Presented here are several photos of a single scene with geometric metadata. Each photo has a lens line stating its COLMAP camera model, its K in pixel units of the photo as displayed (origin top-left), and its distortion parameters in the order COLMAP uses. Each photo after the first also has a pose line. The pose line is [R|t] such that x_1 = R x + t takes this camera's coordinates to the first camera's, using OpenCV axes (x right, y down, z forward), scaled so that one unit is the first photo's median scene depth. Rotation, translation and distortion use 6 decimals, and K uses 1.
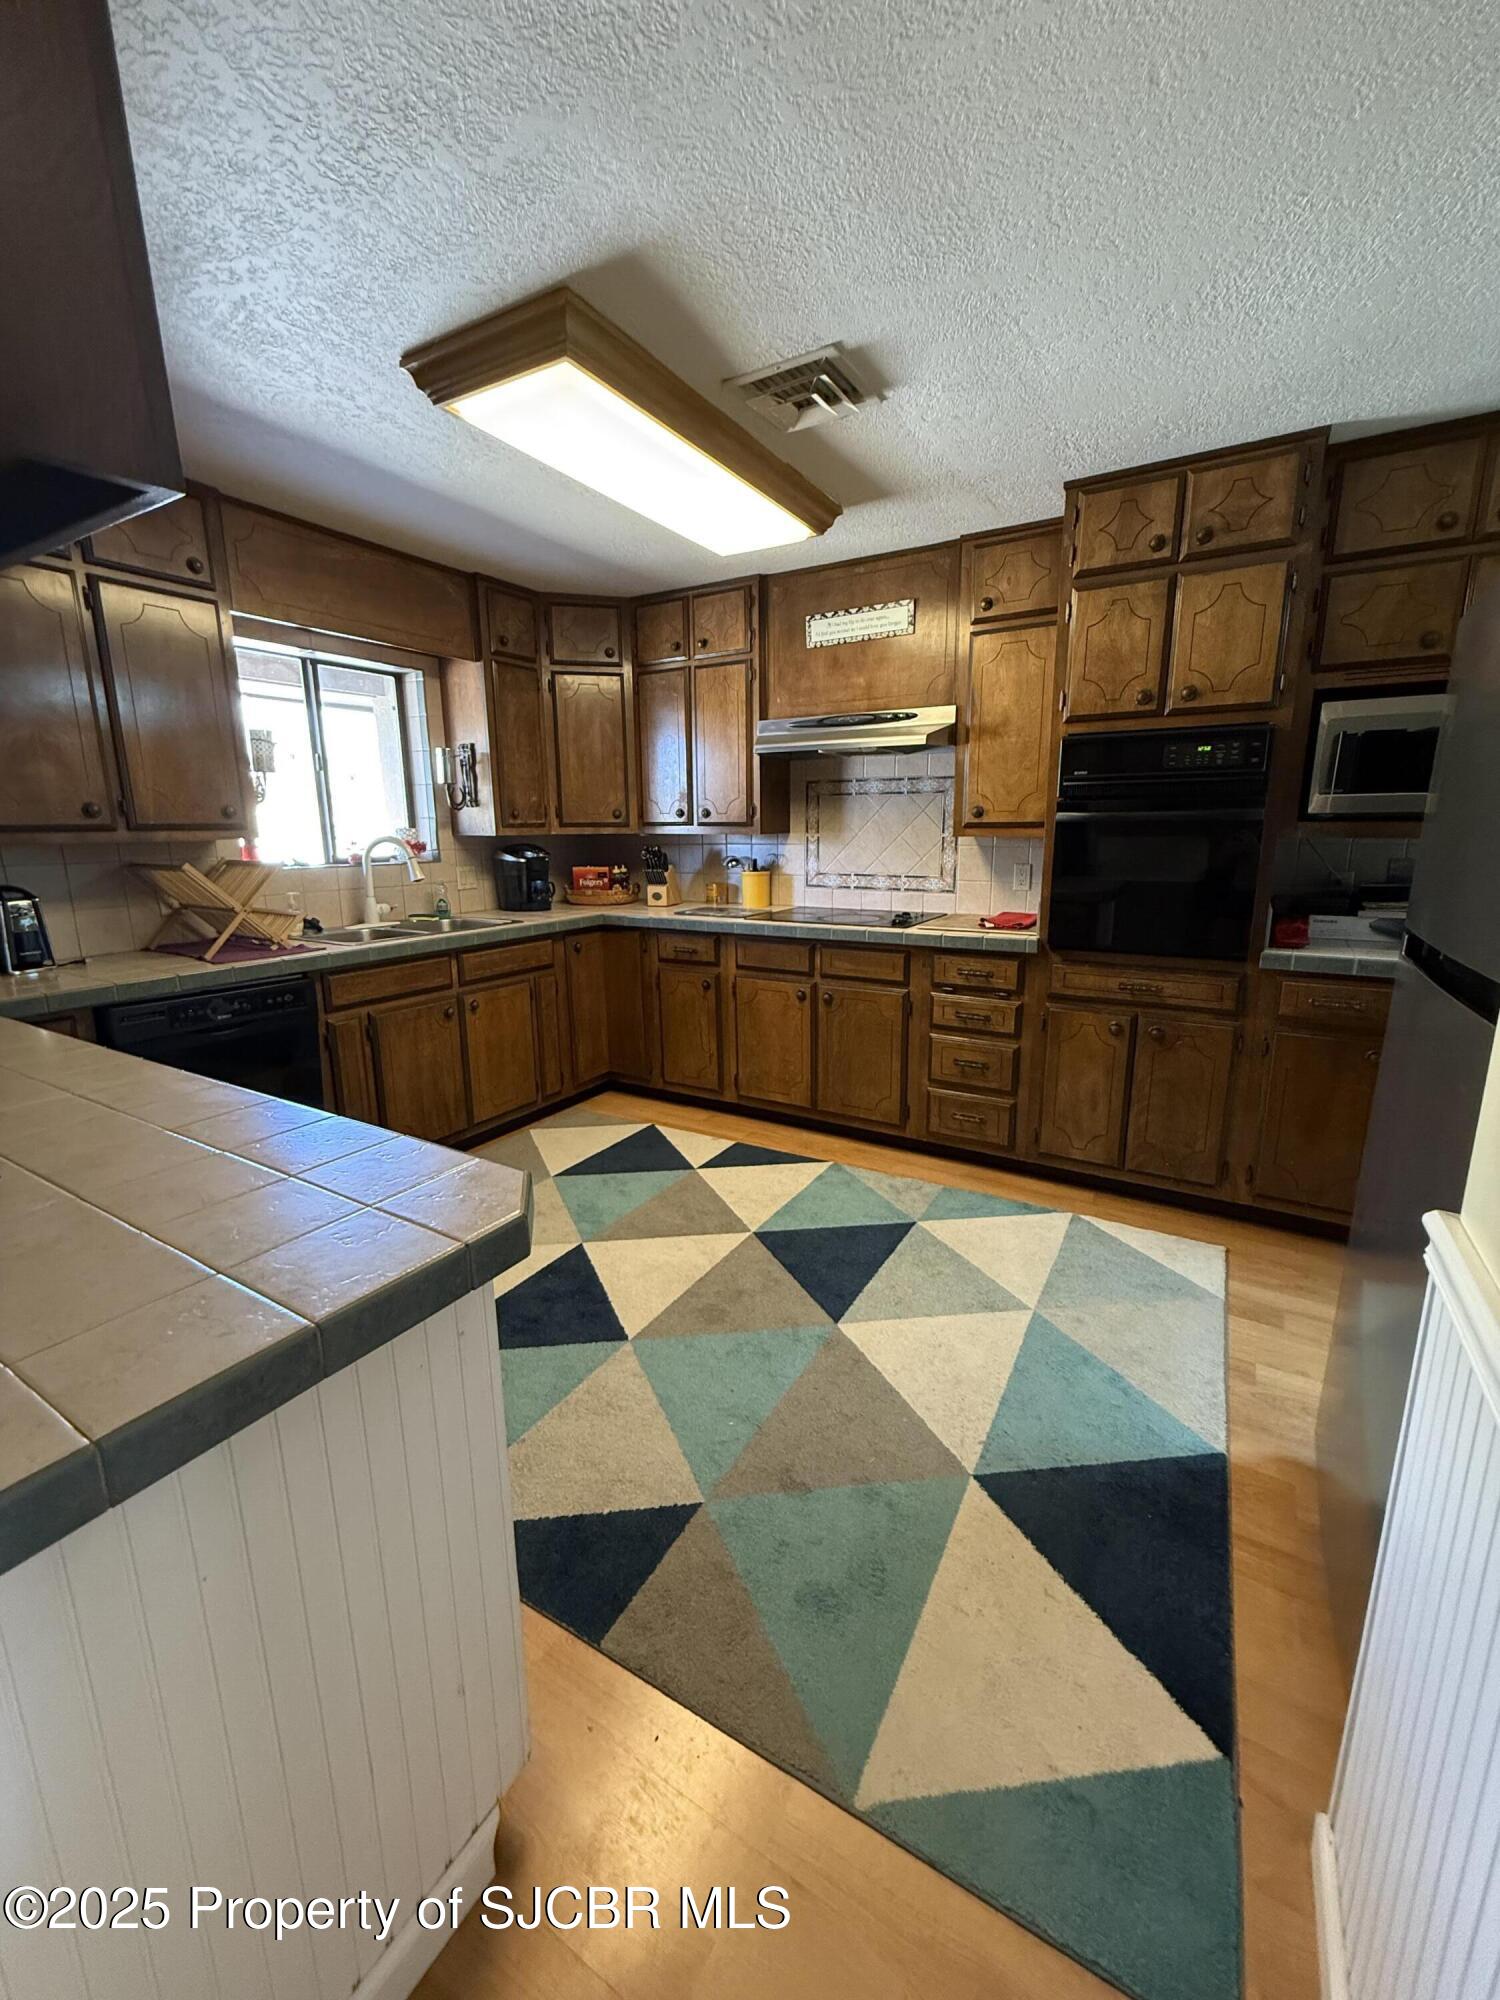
lens RADIAL K [[801.1, 0, 753.9], [0, 801.1, 995.6], [0, 0, 1]] dist [0.002287, -0.000240]
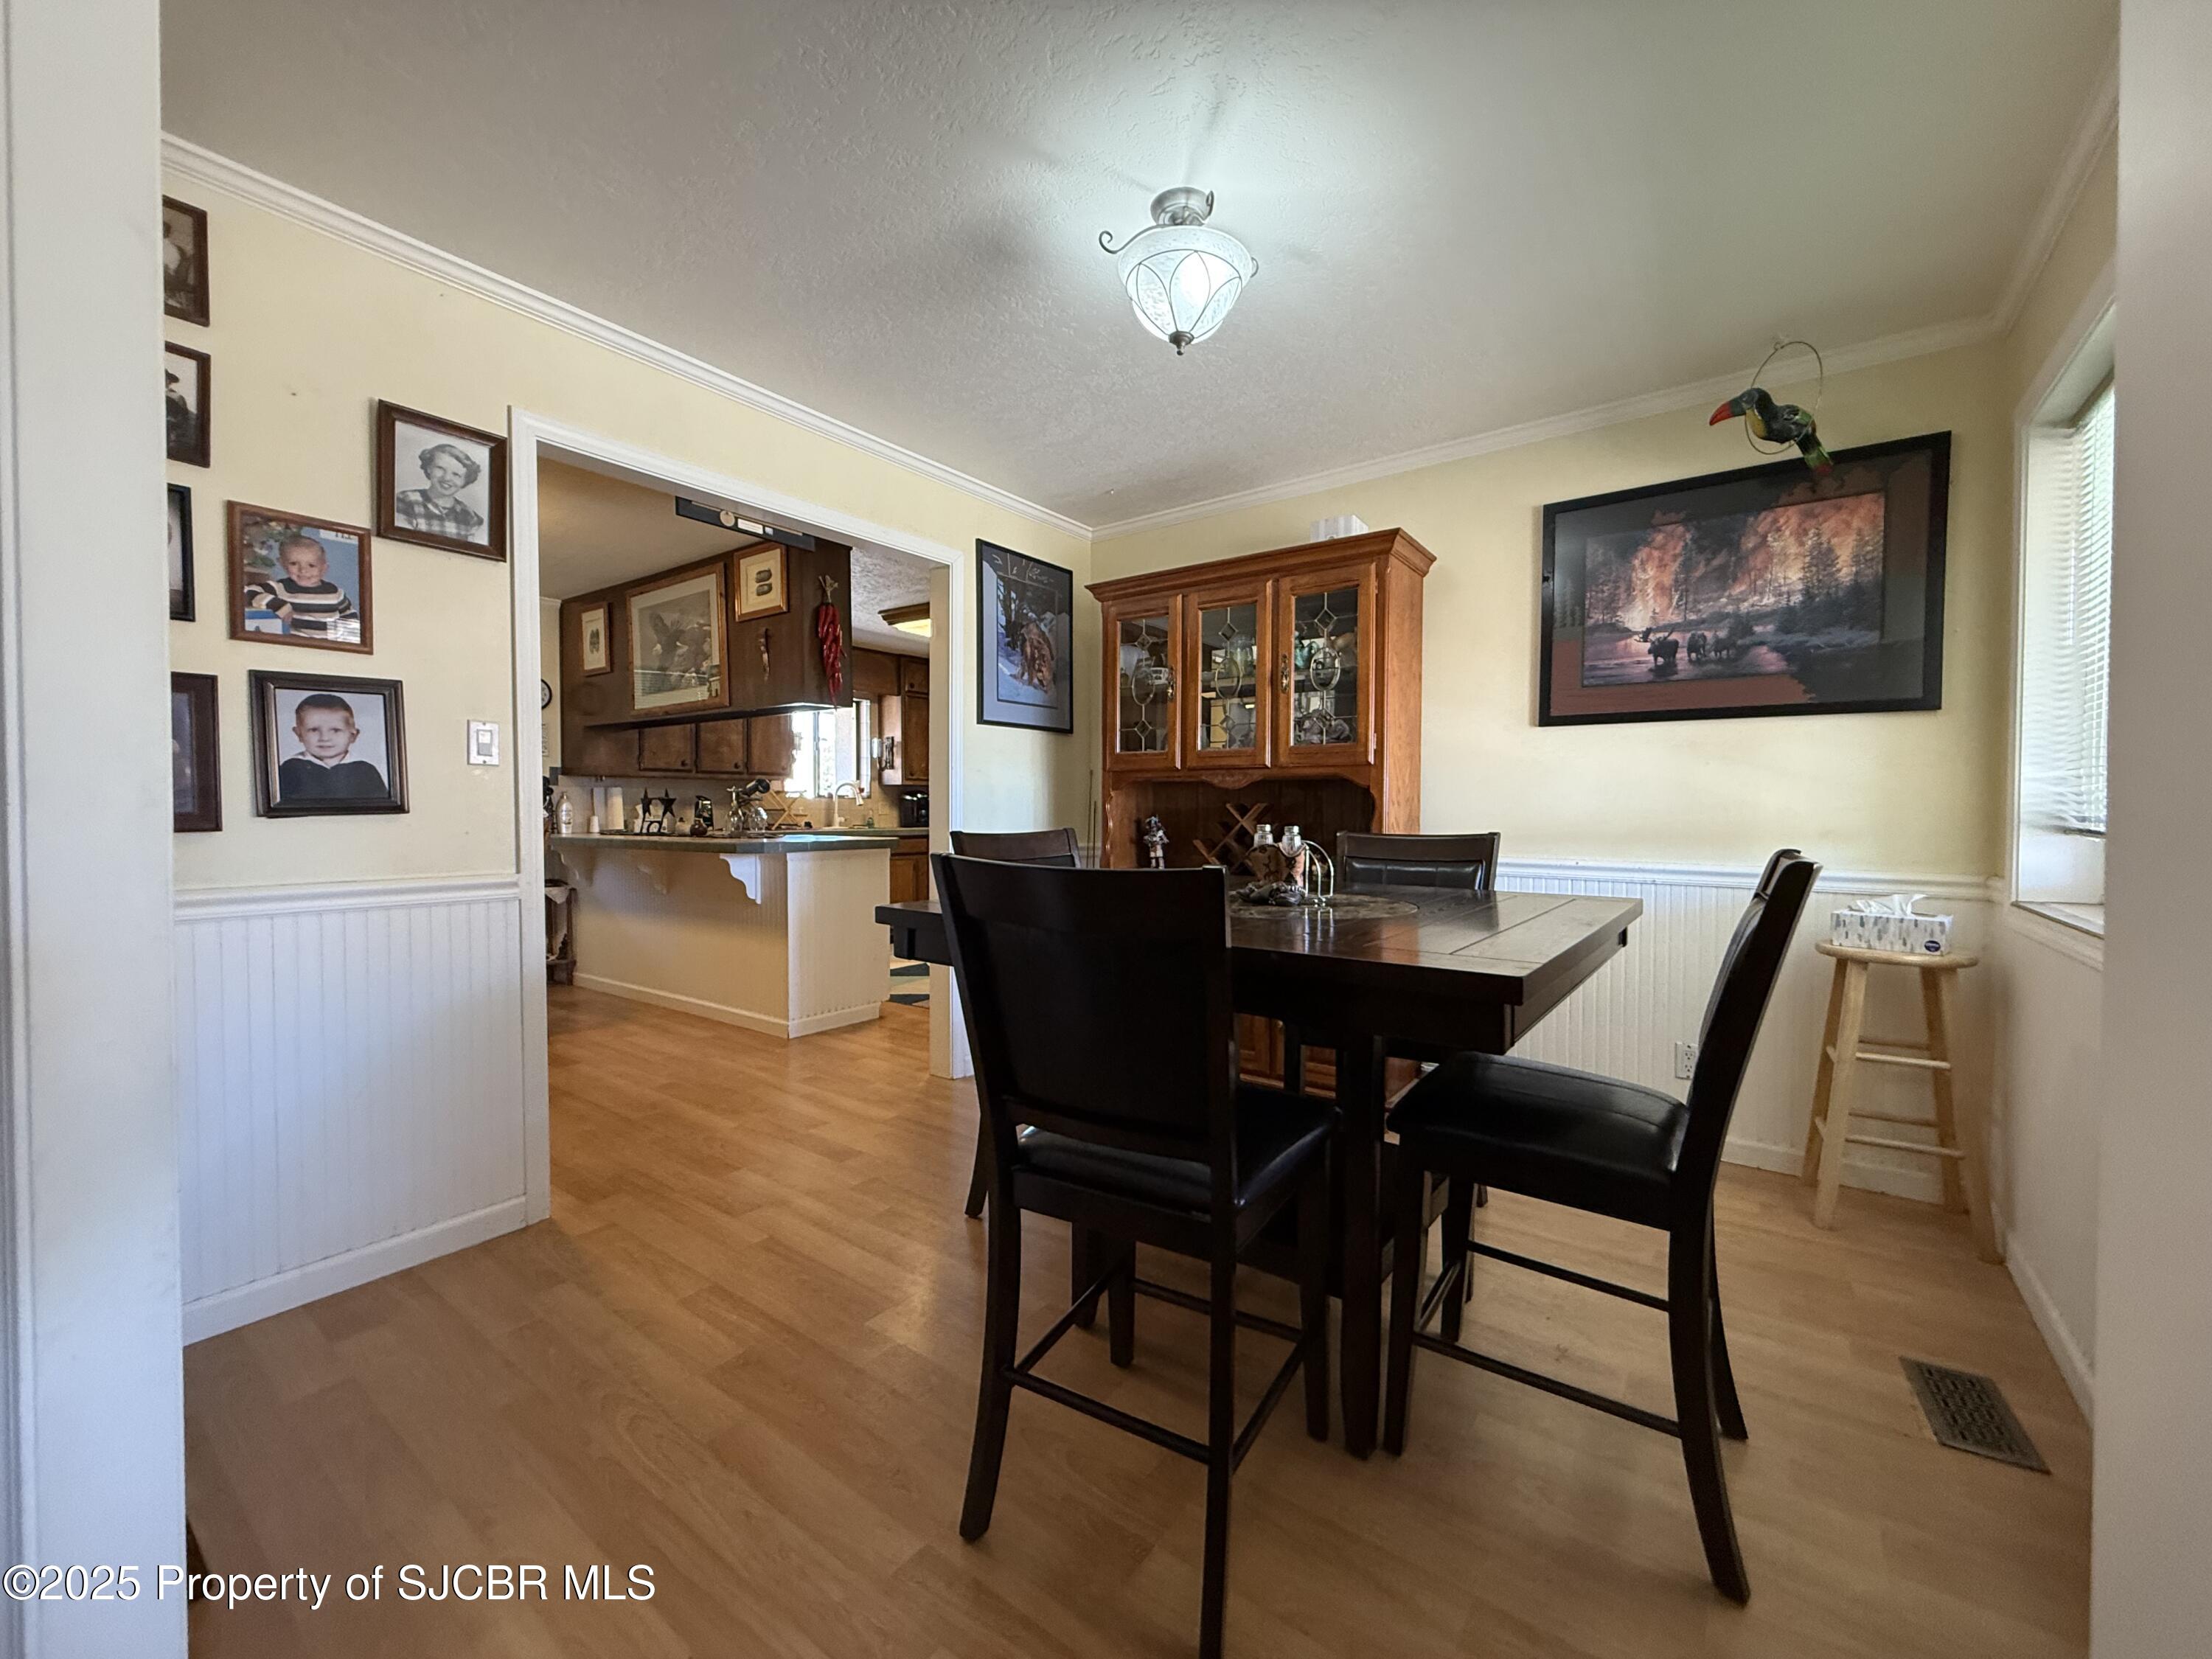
lens RADIAL K [[886.1, 0, 1097.7], [0, 886.1, 829.2], [0, 0, 1]] dist [0.002287, -0.000240]
pose [[0.995274, 0.011320, -0.096446, 0.406696], [-0.029161, 0.982183, -0.185649, 0.333734], [0.092626, 0.187584, 0.977871, -1.168074]]
